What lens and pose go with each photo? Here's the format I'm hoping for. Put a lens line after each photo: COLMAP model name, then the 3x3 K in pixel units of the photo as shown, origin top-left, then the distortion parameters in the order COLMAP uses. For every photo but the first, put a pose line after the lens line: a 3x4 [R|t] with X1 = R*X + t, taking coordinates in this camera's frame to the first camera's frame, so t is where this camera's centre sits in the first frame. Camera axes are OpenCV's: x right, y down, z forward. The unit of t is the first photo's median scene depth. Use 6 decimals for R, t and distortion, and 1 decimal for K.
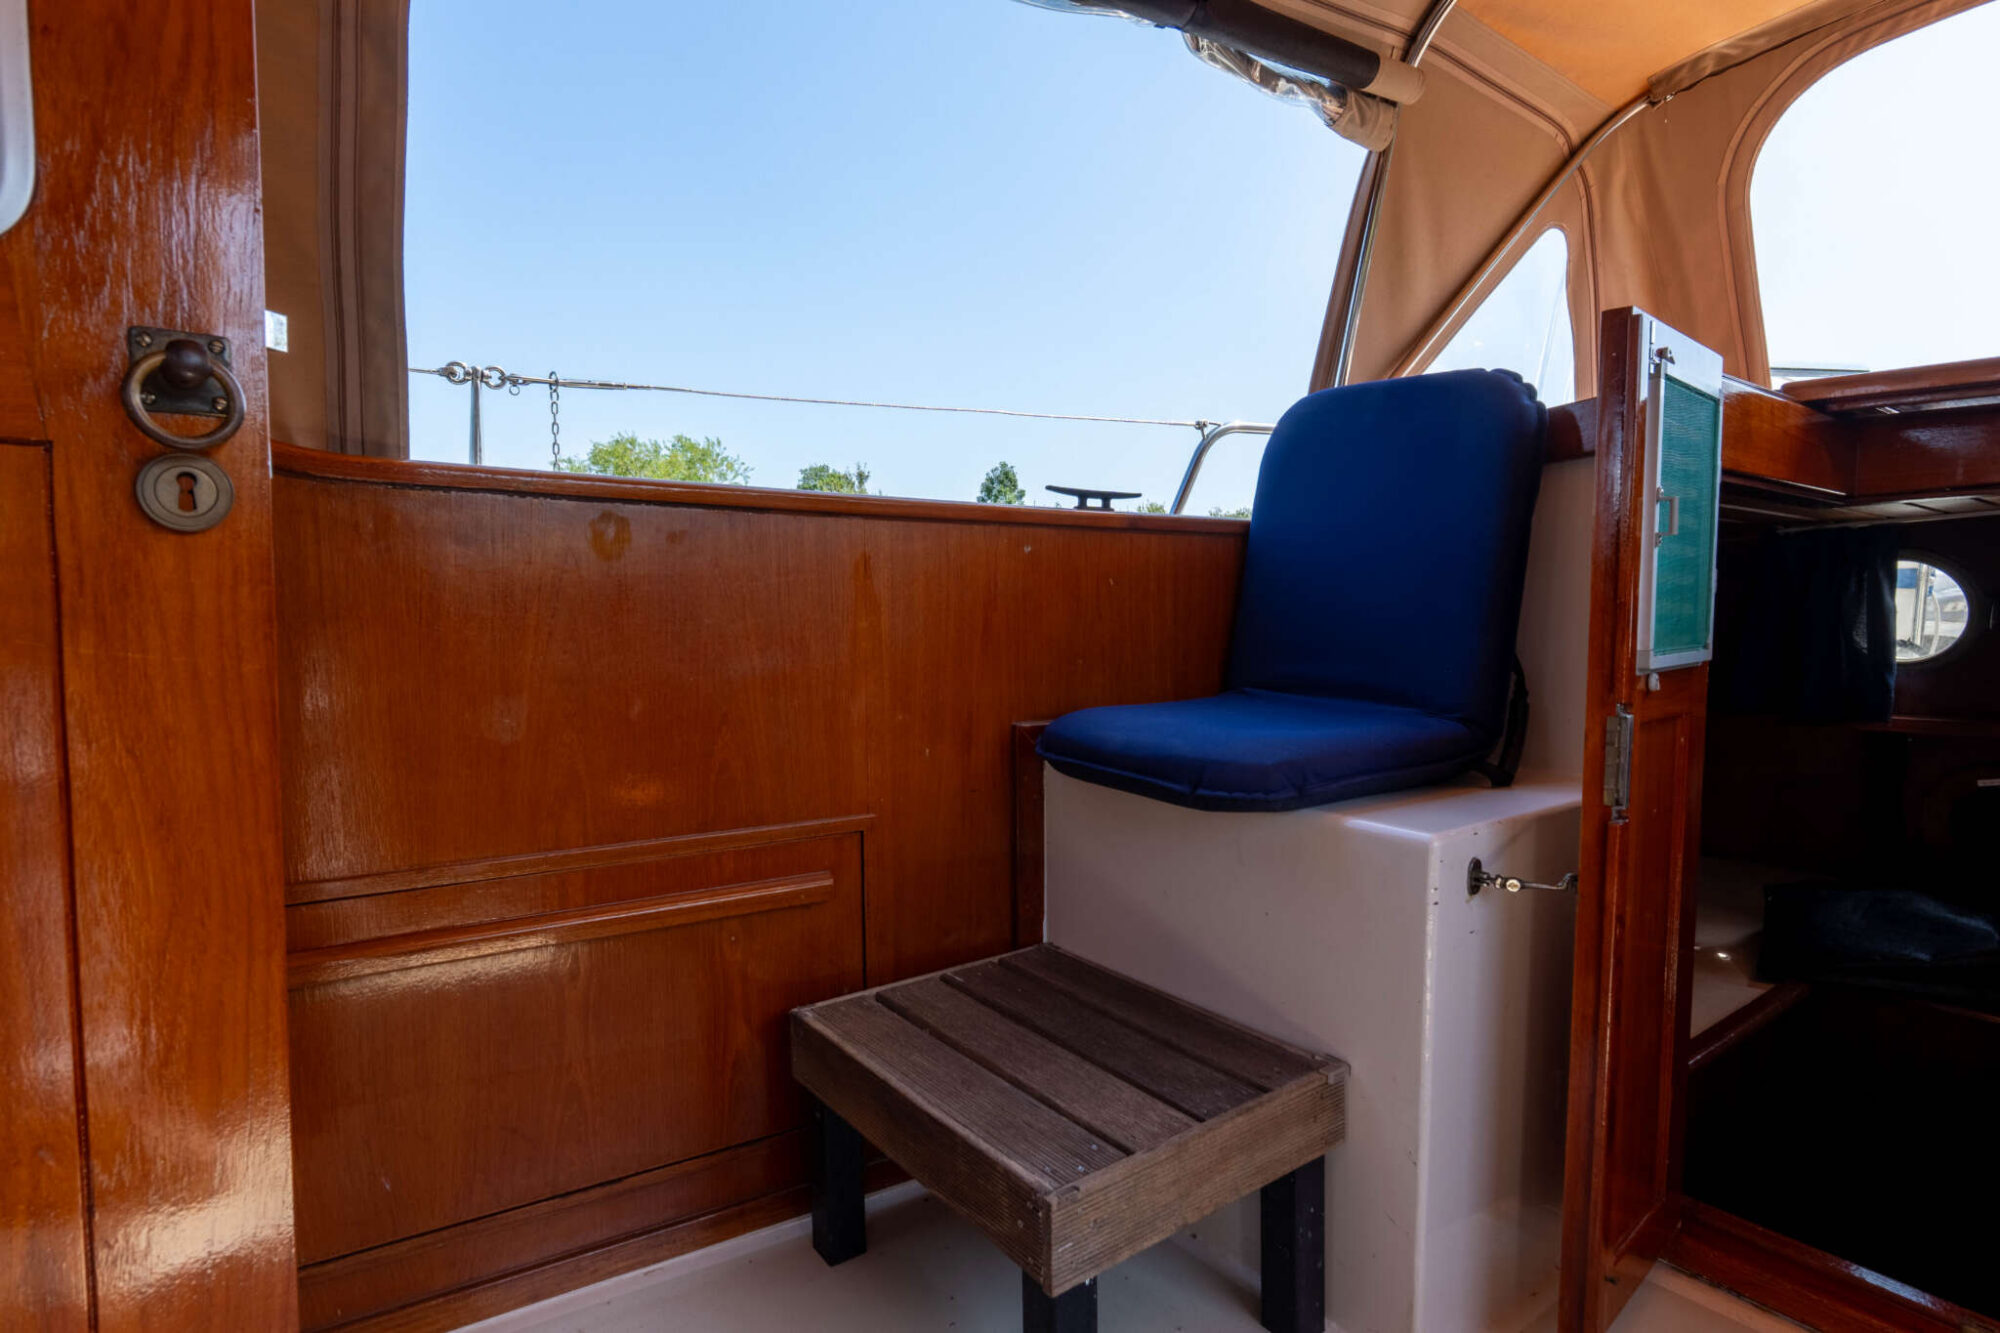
lens RADIAL K [[1059.3, 0, 997.5], [0, 1059.3, 662.2], [0, 0, 1]] dist [-0.003987, 0.000029]
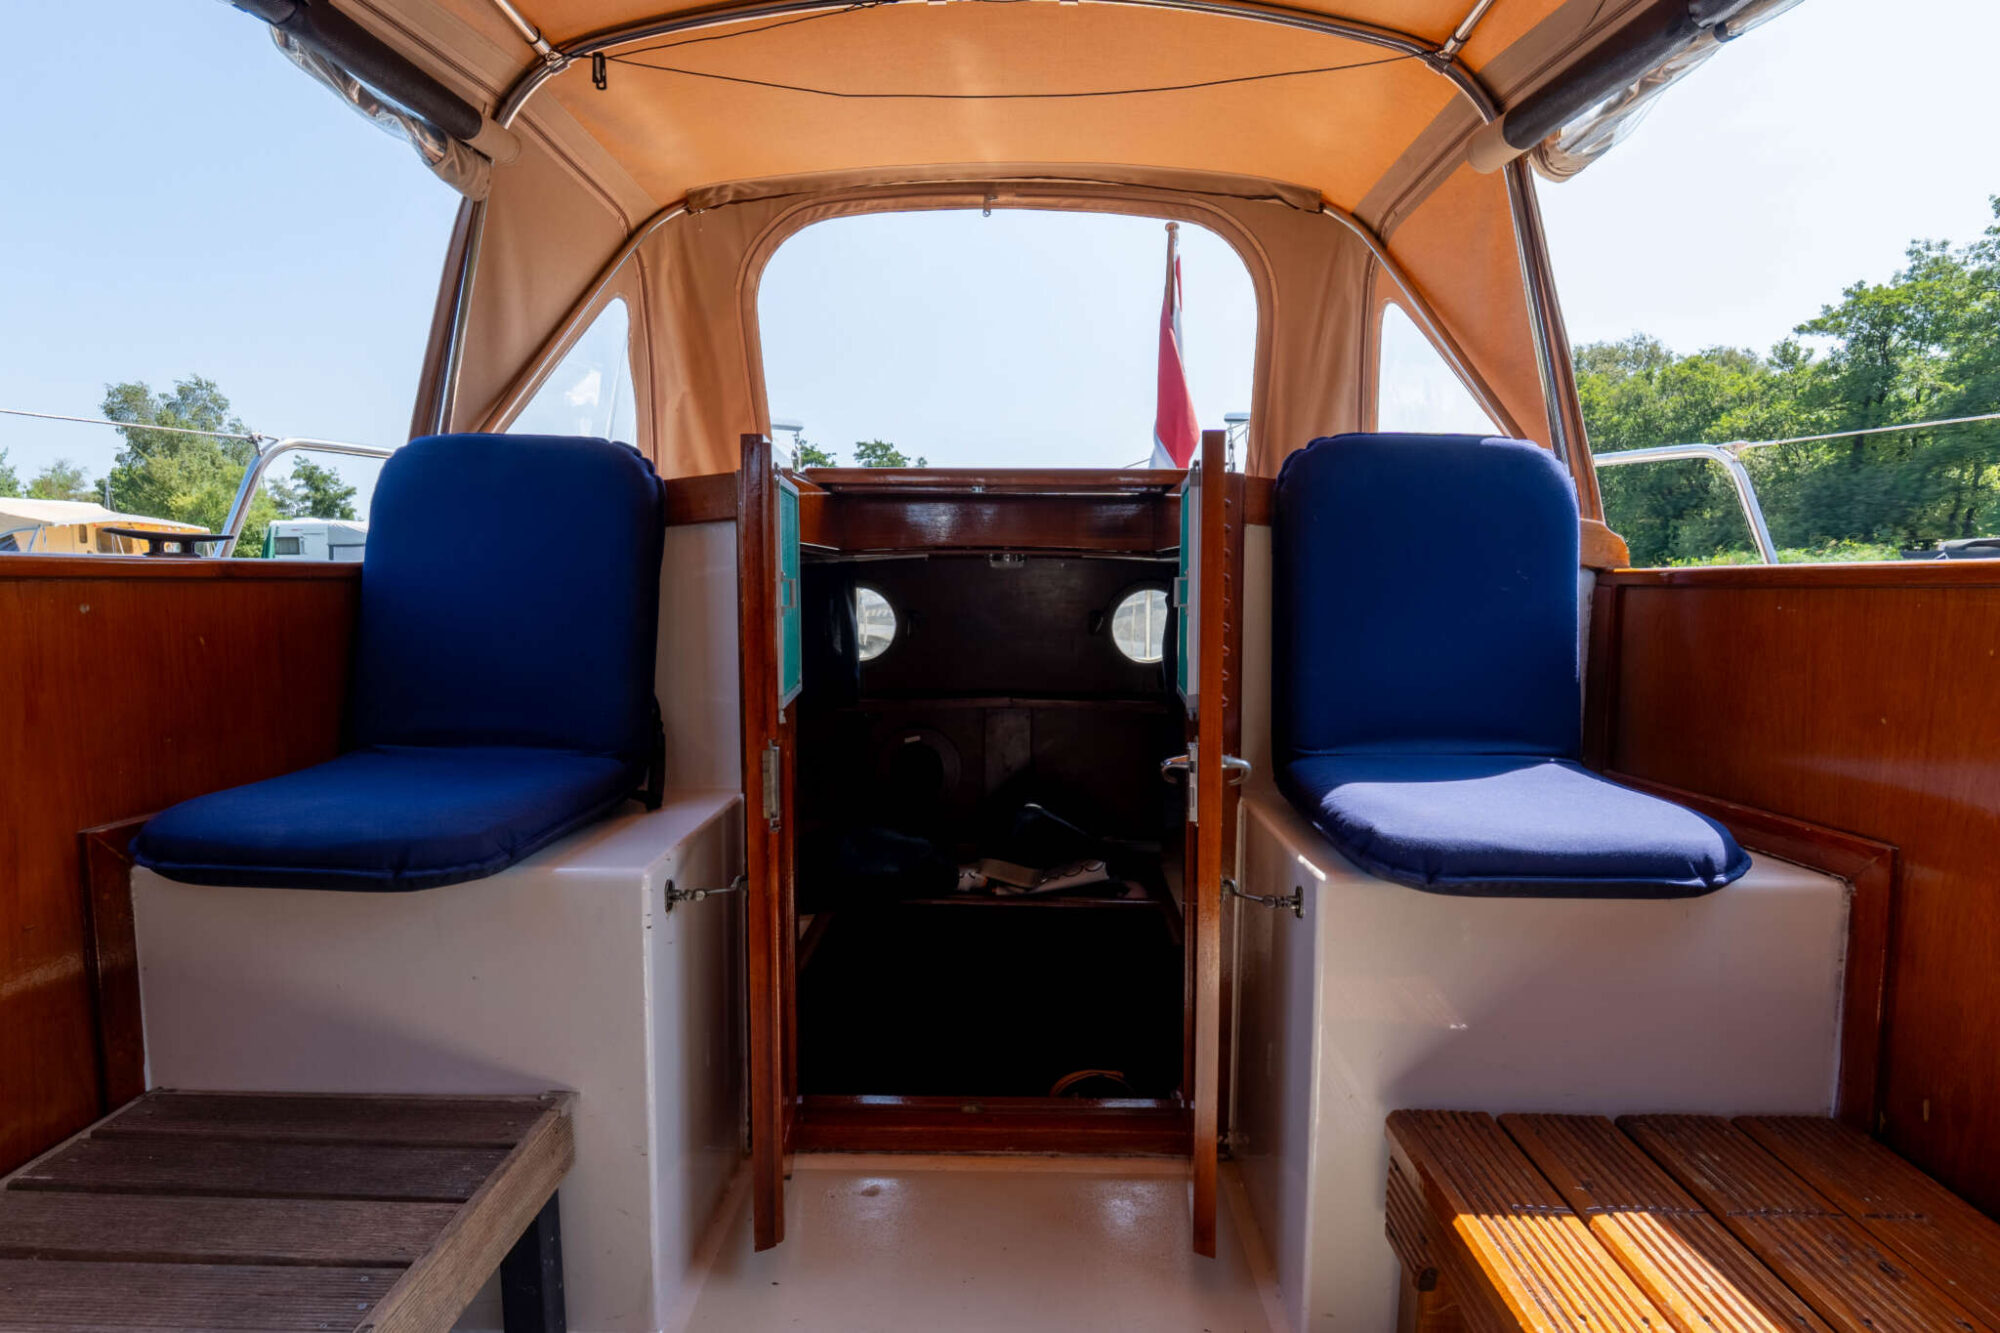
lens RADIAL K [[1074.9, 0, 998.1], [0, 1074.9, 662.0], [0, 0, 1]] dist [-0.000815, -0.001265]
pose [[0.623661, -0.066784, 0.778837, -0.173116], [0.053757, 0.997649, 0.042500, -0.064897], [-0.779845, 0.015362, 0.625785, -0.029785]]
